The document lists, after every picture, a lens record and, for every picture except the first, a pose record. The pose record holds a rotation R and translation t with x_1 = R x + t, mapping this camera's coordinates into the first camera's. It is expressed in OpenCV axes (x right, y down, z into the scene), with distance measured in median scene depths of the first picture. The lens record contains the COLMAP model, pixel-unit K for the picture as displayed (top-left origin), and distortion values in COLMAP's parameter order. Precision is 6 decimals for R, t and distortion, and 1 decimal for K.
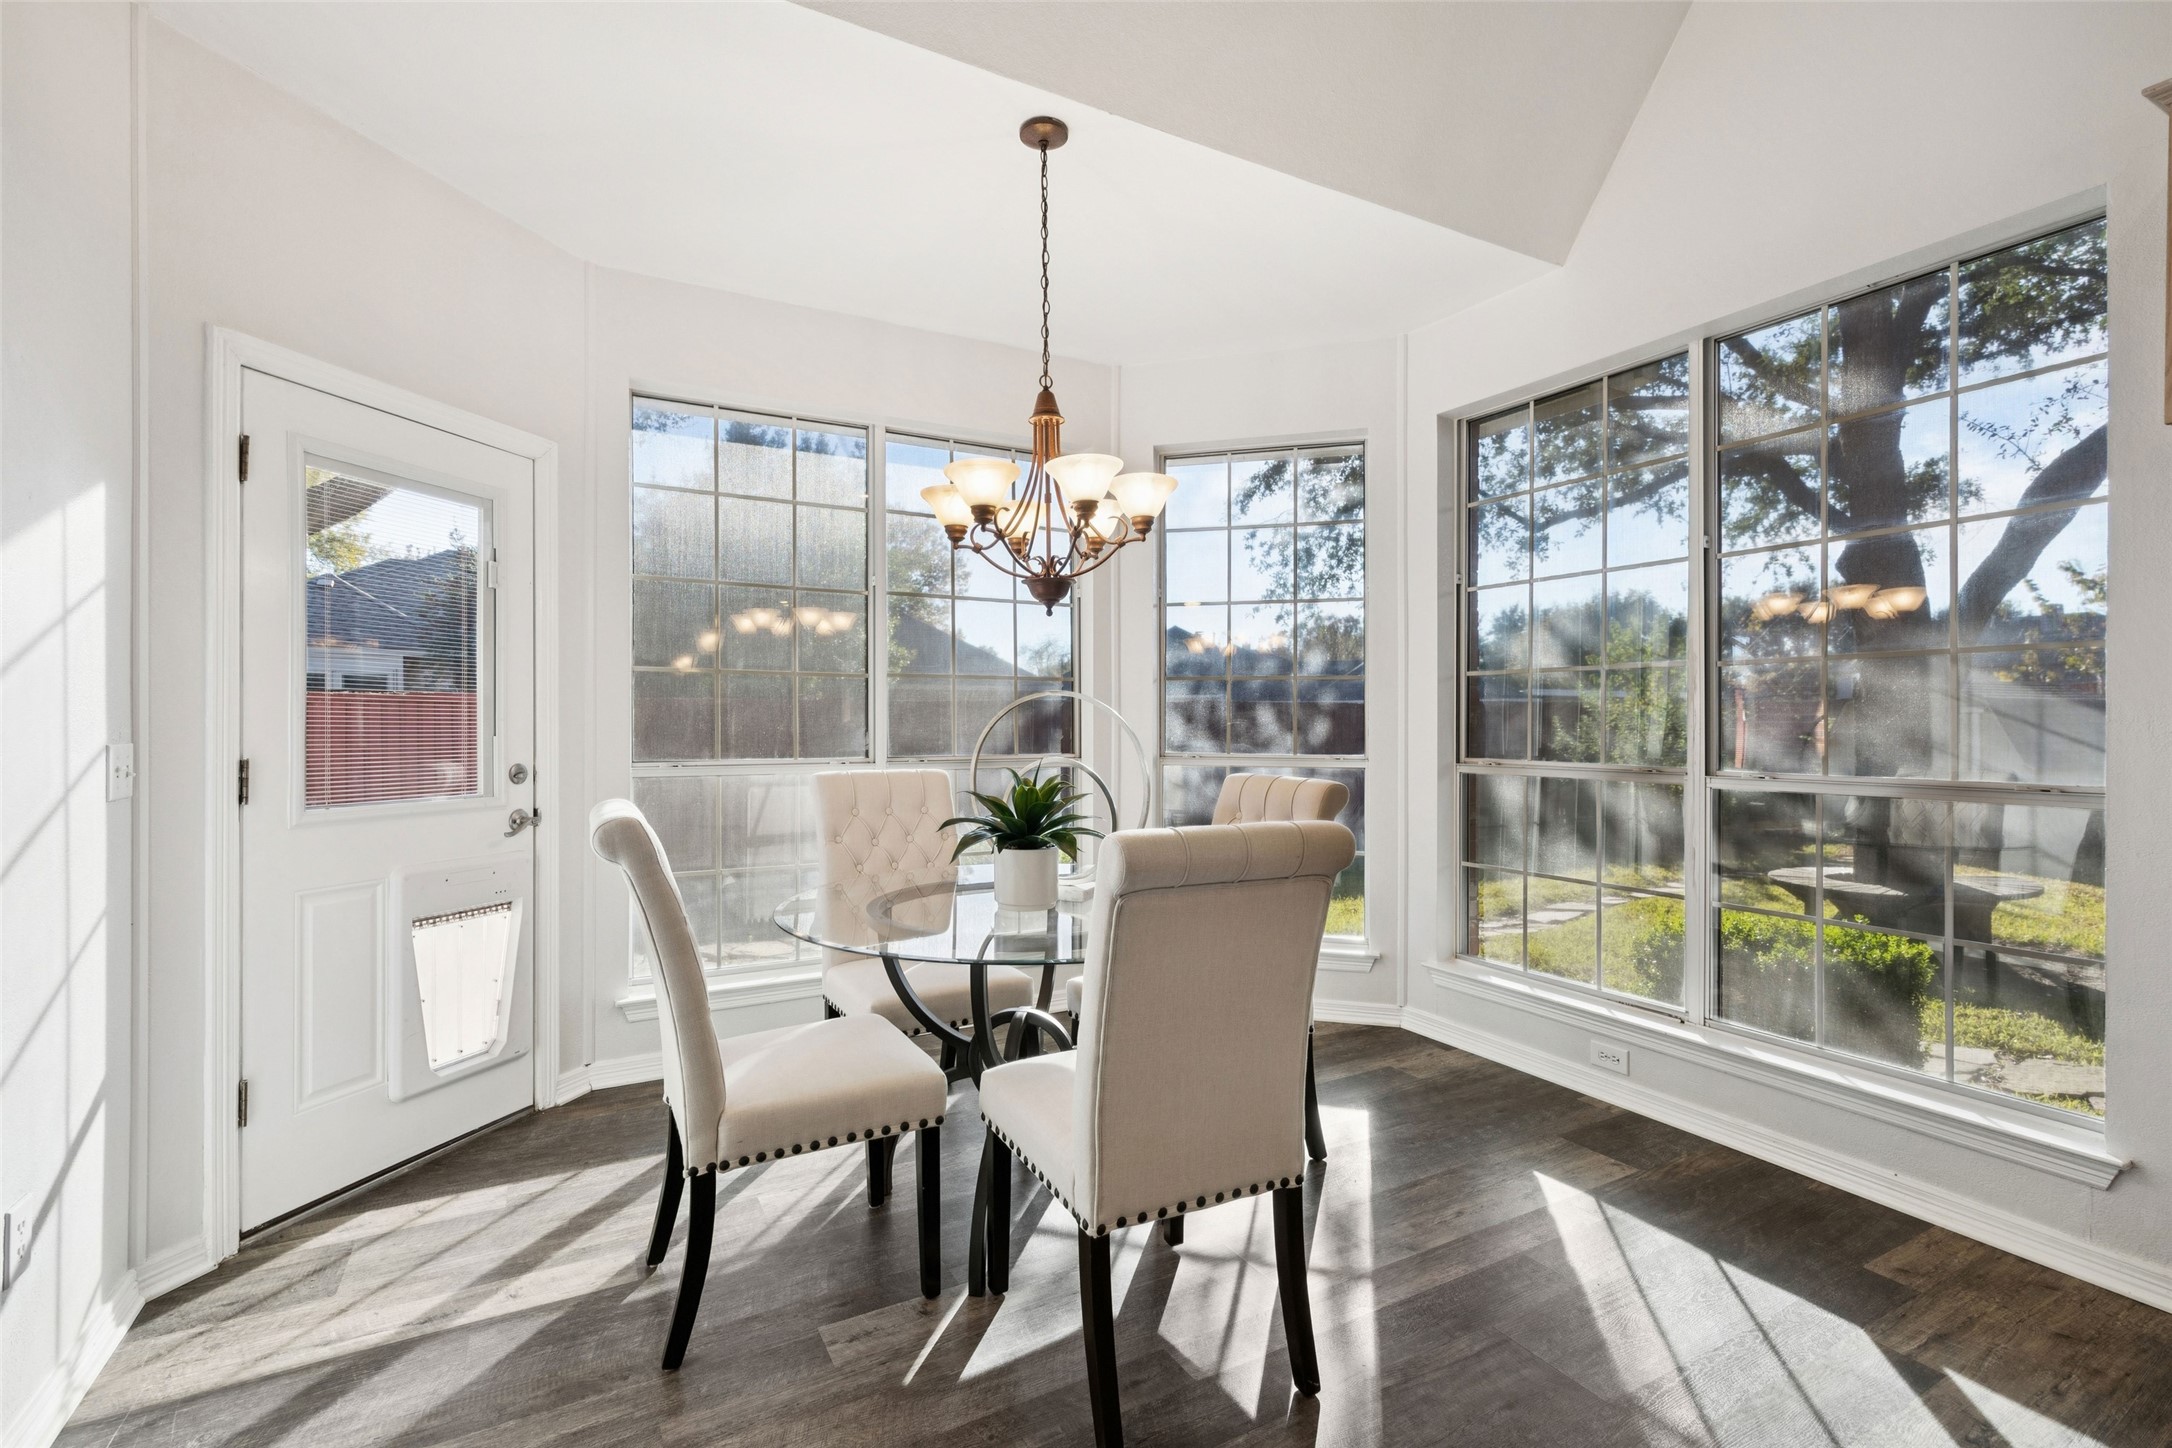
lens RADIAL K [[984.7, 0, 1084.5], [0, 984.7, 718.6], [0, 0, 1]] dist [0.001294, 0.000304]
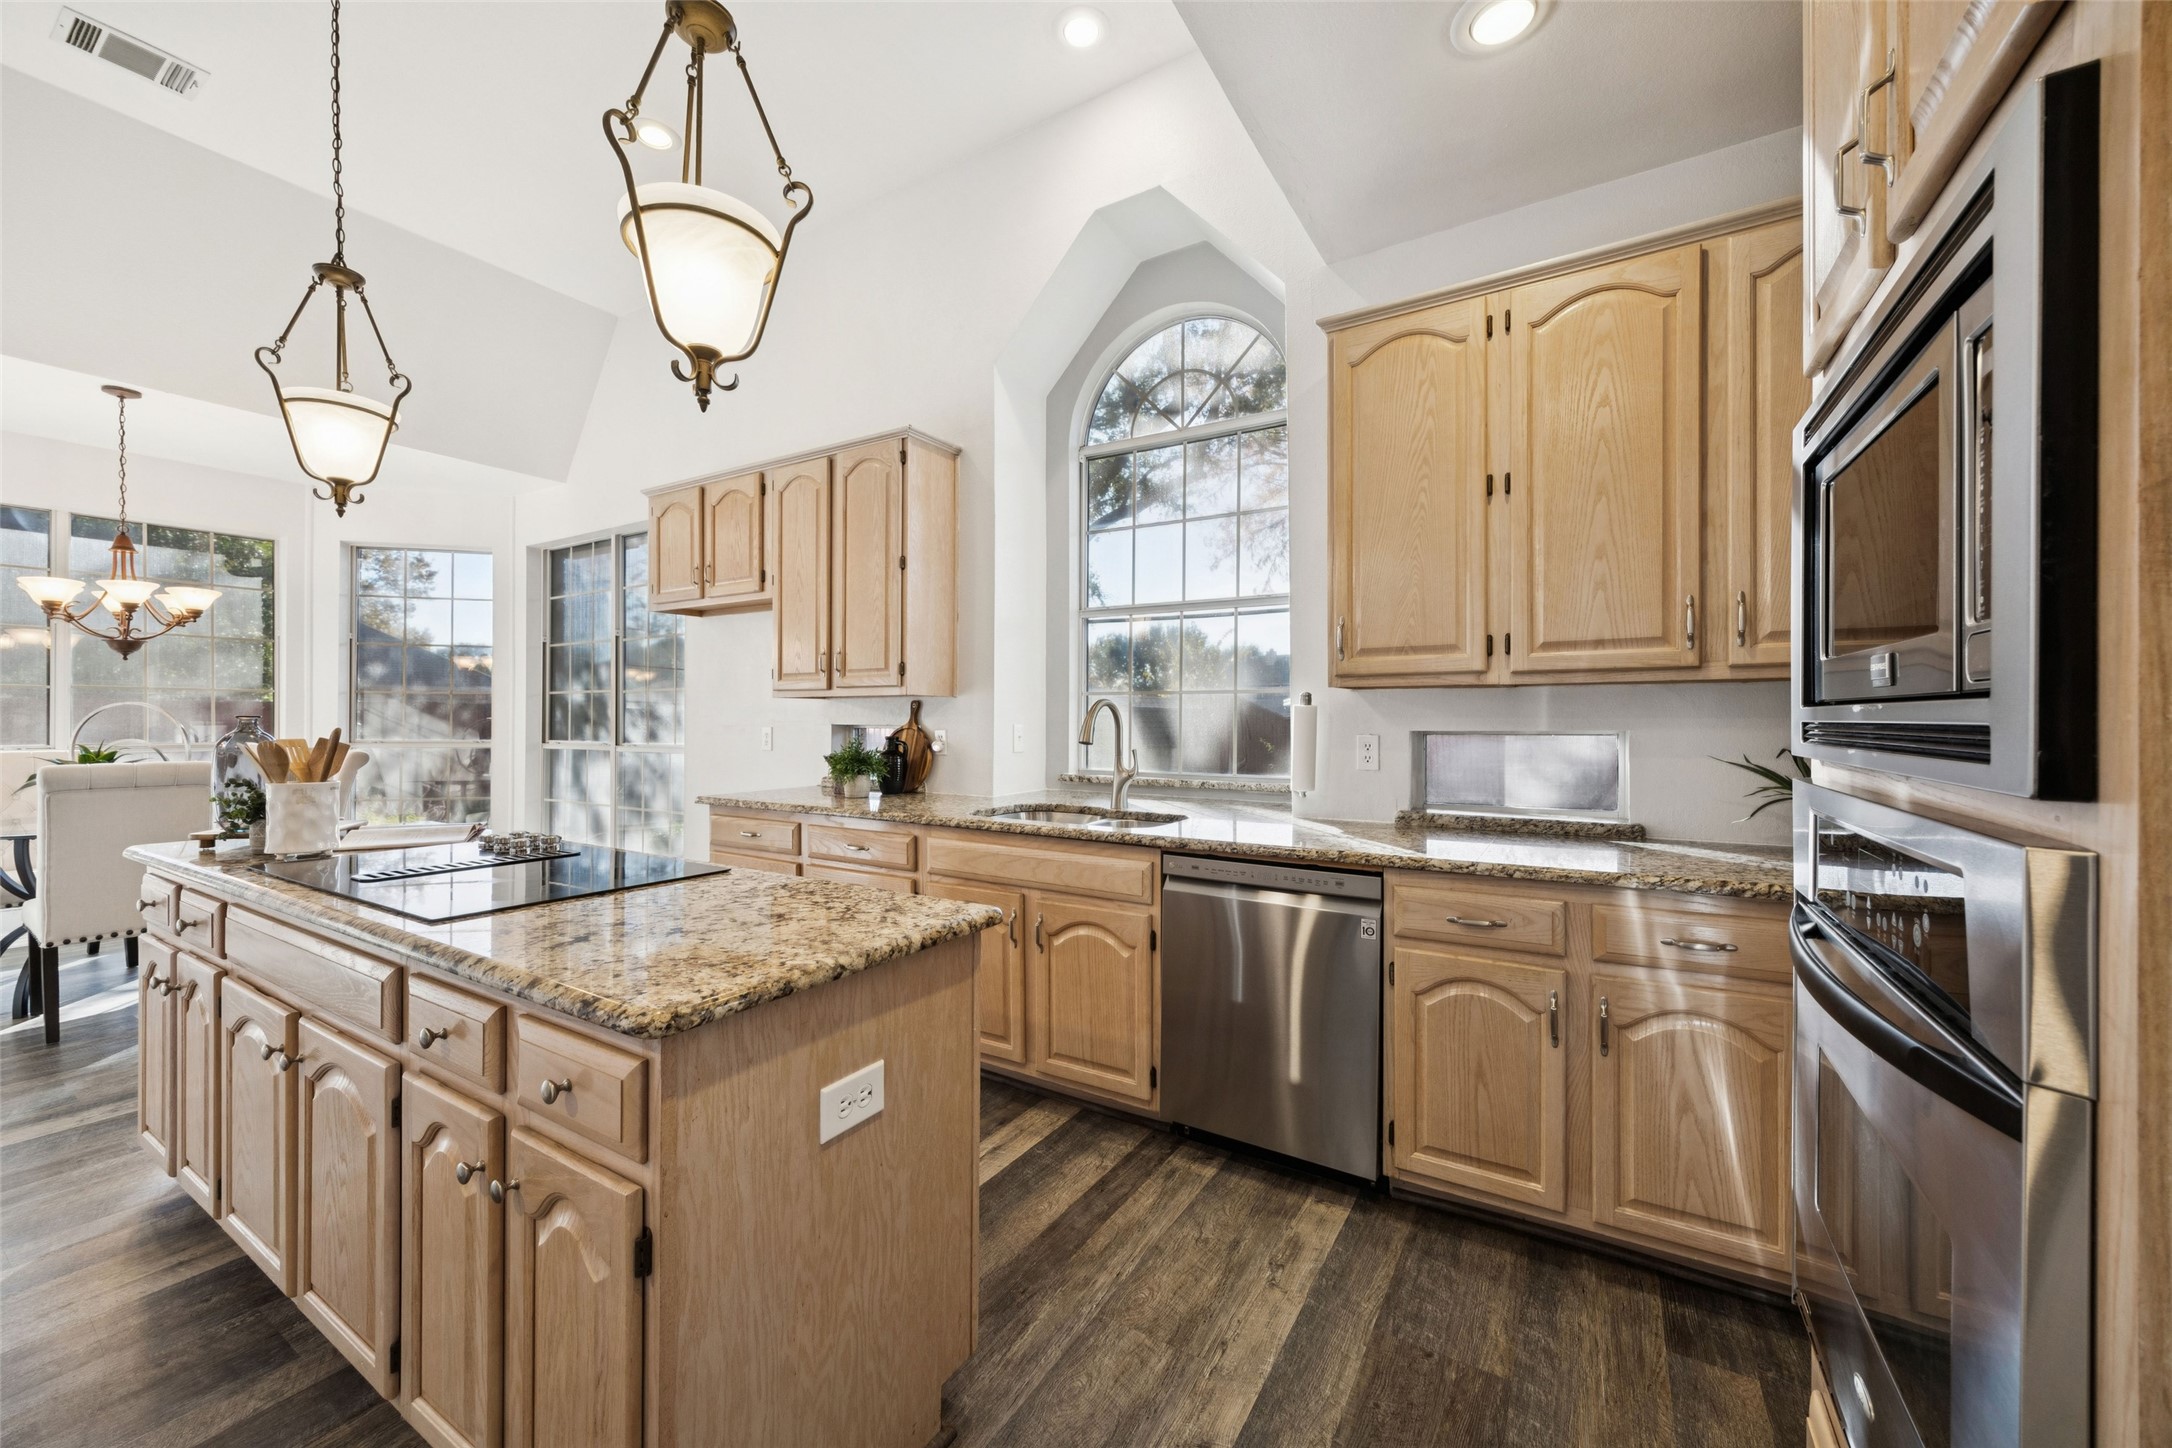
lens RADIAL K [[828.2, 0, 1086.9], [0, 828.2, 718.3], [0, 0, 1]] dist [0.001282, 0.000122]
pose [[0.866081, 0.000861, 0.499902, 0.320377], [-0.001808, 0.999997, 0.001409, -0.002377], [-0.499900, -0.002124, 0.866081, -0.523957]]
